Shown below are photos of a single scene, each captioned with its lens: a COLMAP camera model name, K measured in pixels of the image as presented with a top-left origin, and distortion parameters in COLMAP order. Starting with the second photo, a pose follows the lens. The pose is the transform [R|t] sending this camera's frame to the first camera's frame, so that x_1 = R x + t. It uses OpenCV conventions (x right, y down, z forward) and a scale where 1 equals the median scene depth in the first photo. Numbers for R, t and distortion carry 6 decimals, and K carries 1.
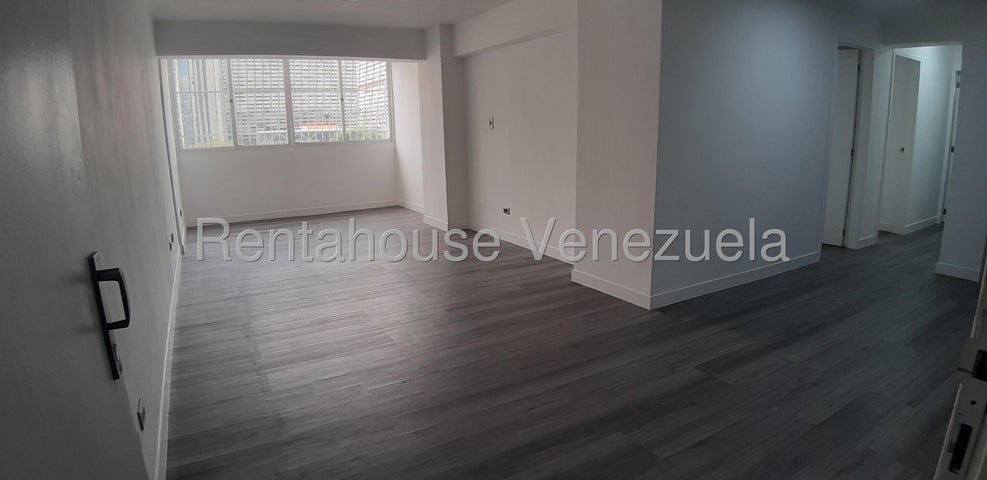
lens RADIAL K [[521.3, 0, 493.5], [0, 521.3, 240.0], [0, 0, 1]] dist [-0.034629, -0.104266]
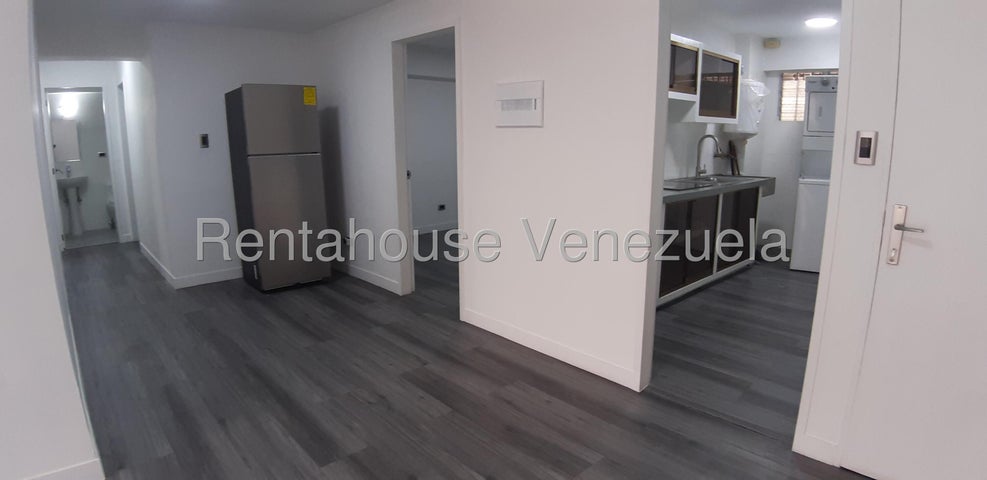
lens RADIAL K [[521.3, 0, 493.5], [0, 521.3, 240.0], [0, 0, 1]] dist [-0.034629, -0.104266]
pose [[-0.221102, -0.184348, 0.957669, -0.403317], [0.220177, 0.947184, 0.233163, -0.234193], [-0.950072, 0.262409, -0.168835, 0.927100]]
